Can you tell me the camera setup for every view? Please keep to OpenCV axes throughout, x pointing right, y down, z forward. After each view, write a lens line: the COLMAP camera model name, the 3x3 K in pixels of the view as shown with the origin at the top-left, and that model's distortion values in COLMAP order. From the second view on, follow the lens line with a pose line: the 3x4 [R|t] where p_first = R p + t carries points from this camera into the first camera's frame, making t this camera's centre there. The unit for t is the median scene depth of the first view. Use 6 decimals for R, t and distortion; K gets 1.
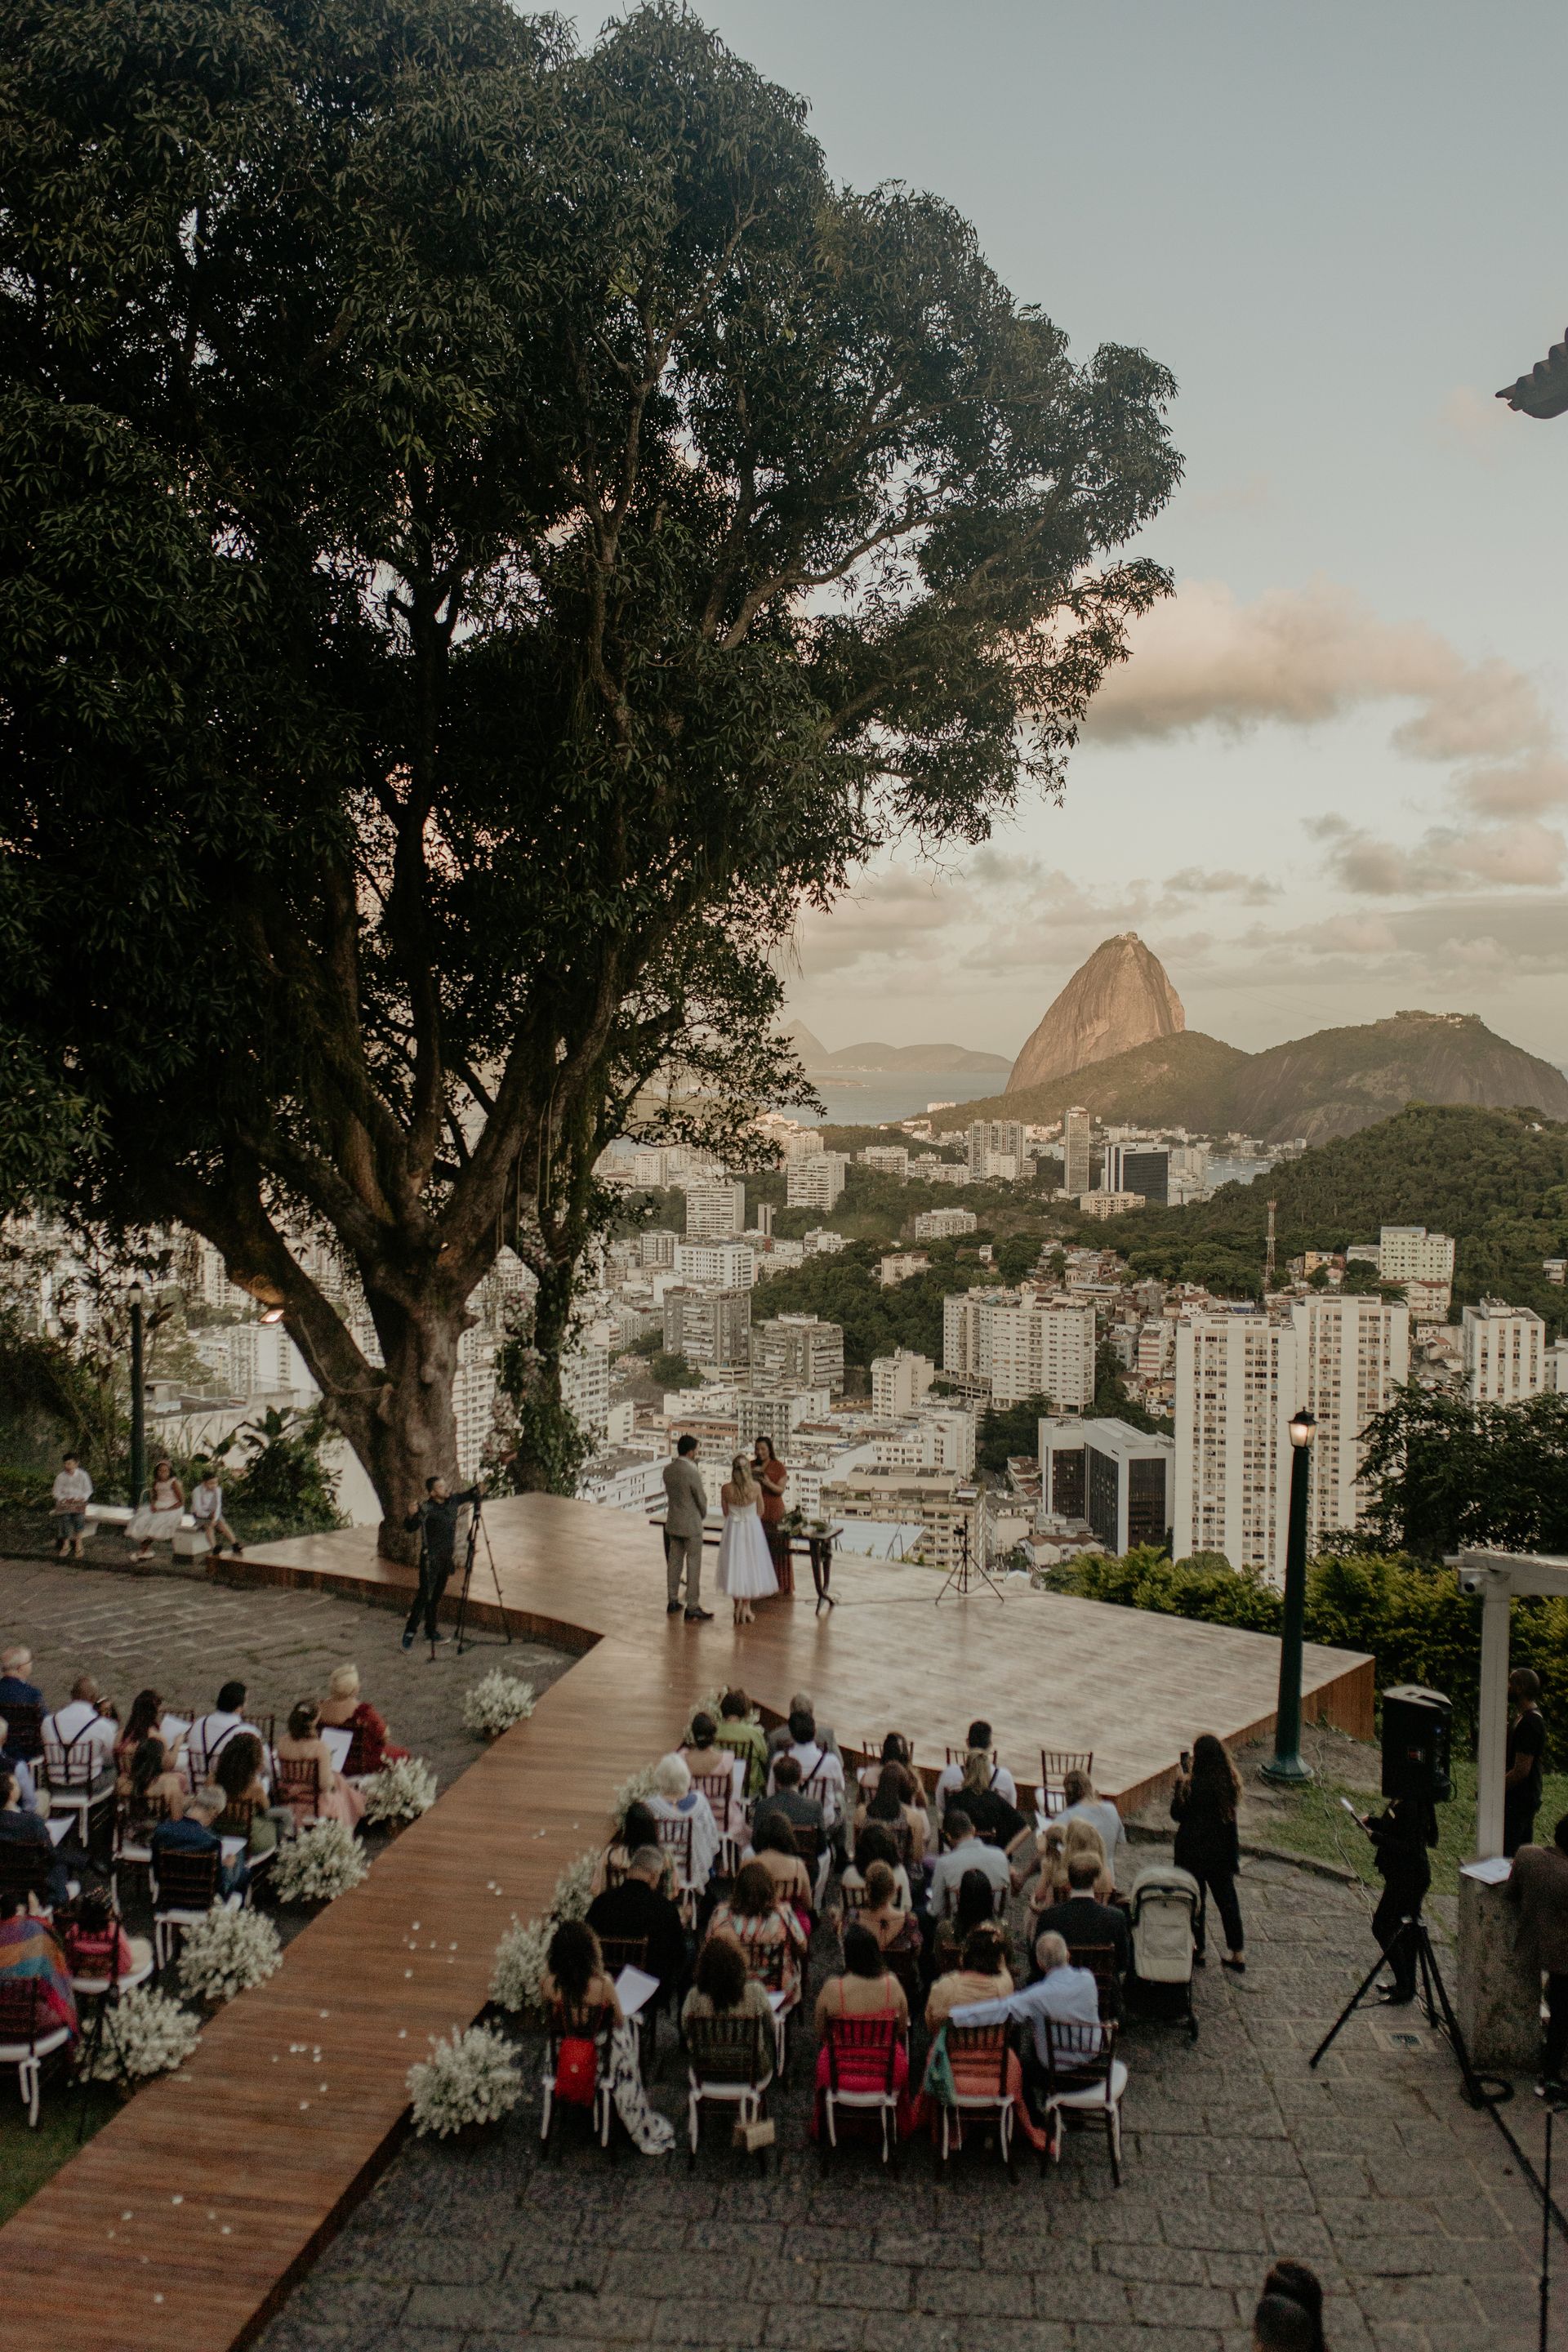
lens RADIAL K [[2371.3, 0, 784.0], [0, 2371.3, 1176.0], [0, 0, 1]] dist [-0.013404, 0.001007]
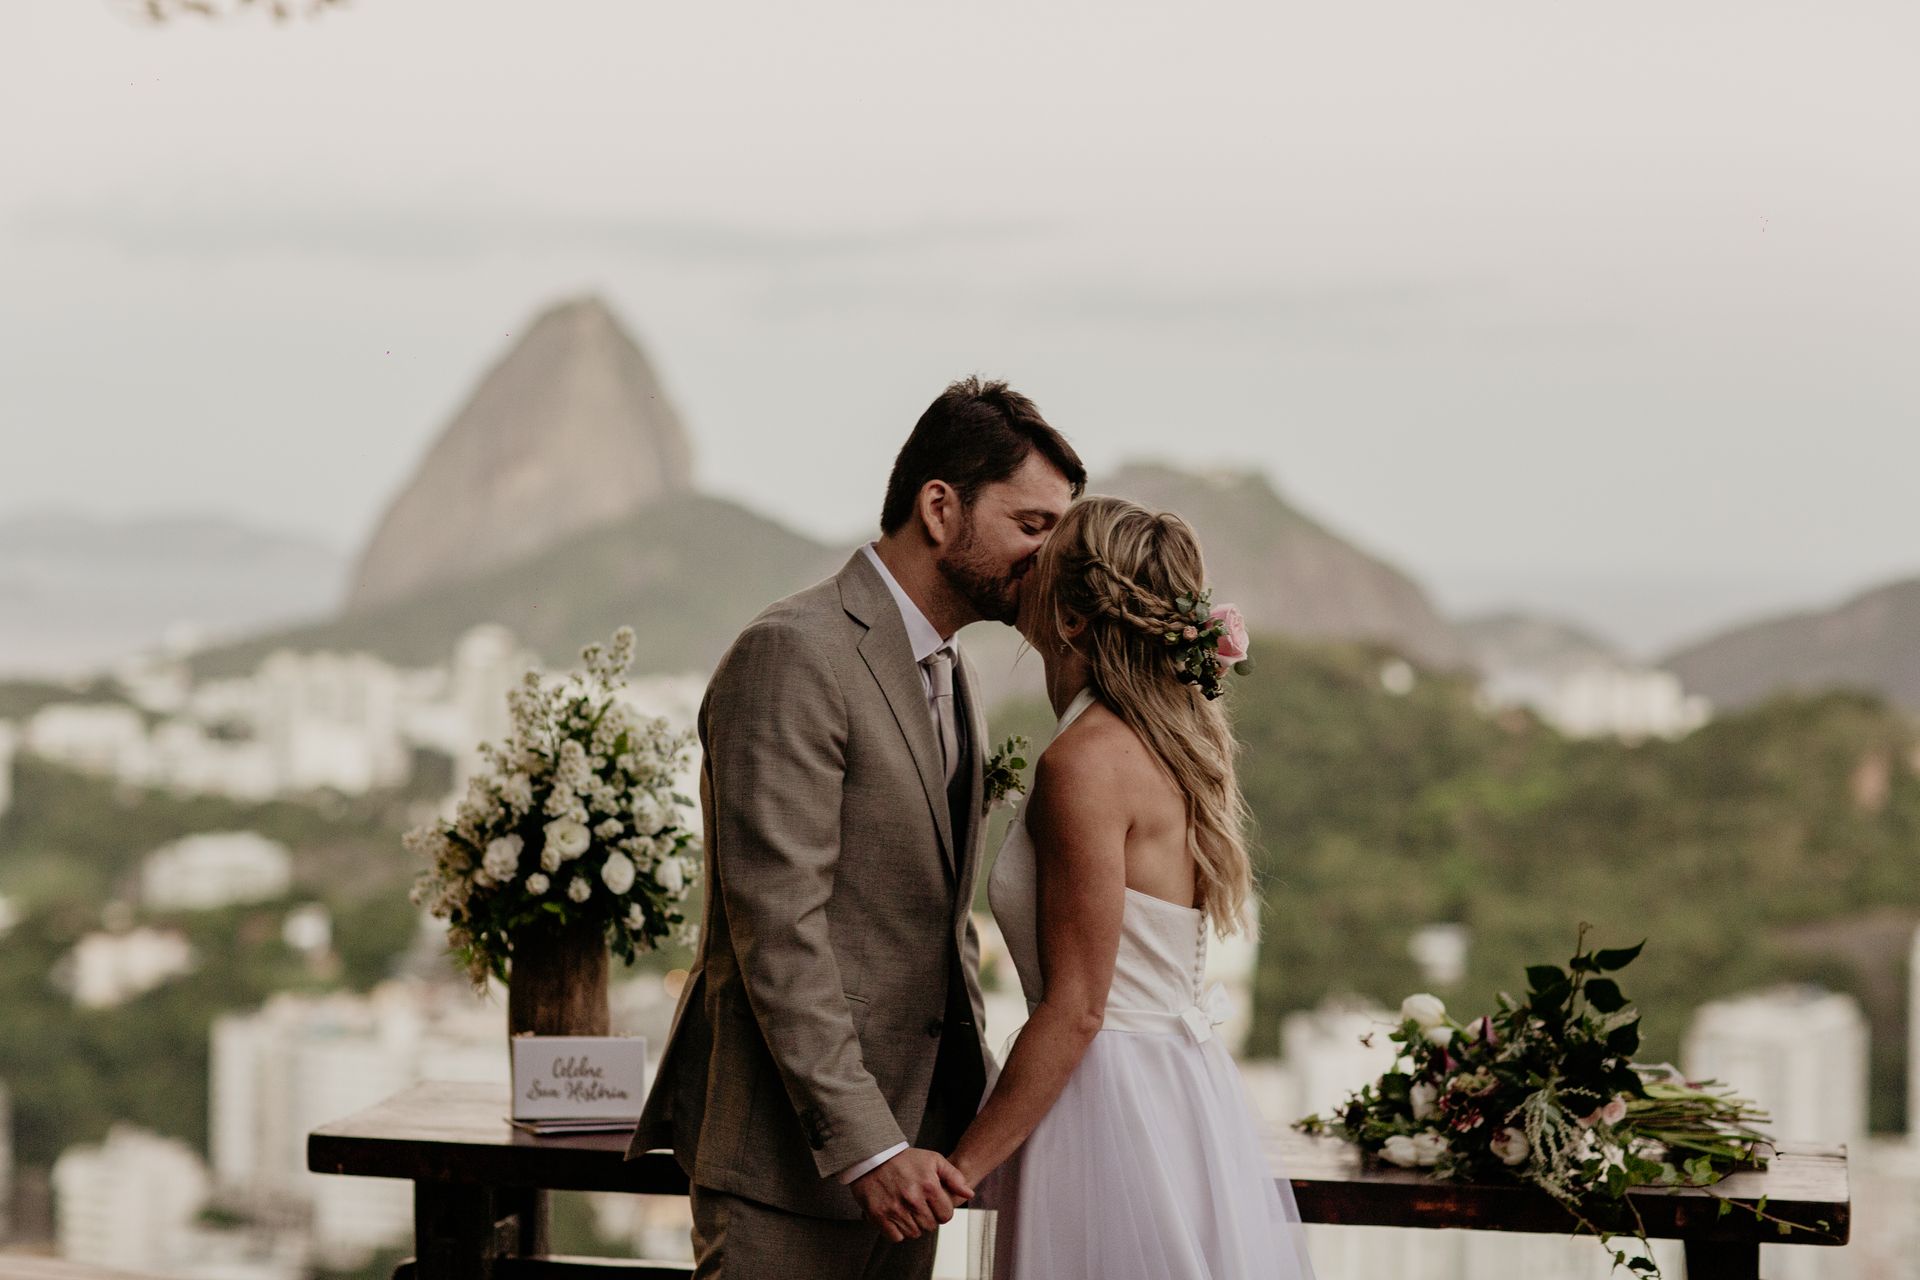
lens RADIAL K [[4298.0, 0, 960.0], [0, 4298.0, 640.0], [0, 0, 1]] dist [0.016357, 0.161290]
pose [[0.964555, 0.013948, 0.263514, -0.018657], [0.001187, 0.998363, -0.057188, 0.025817], [-0.263880, 0.055474, 0.962959, 0.141614]]
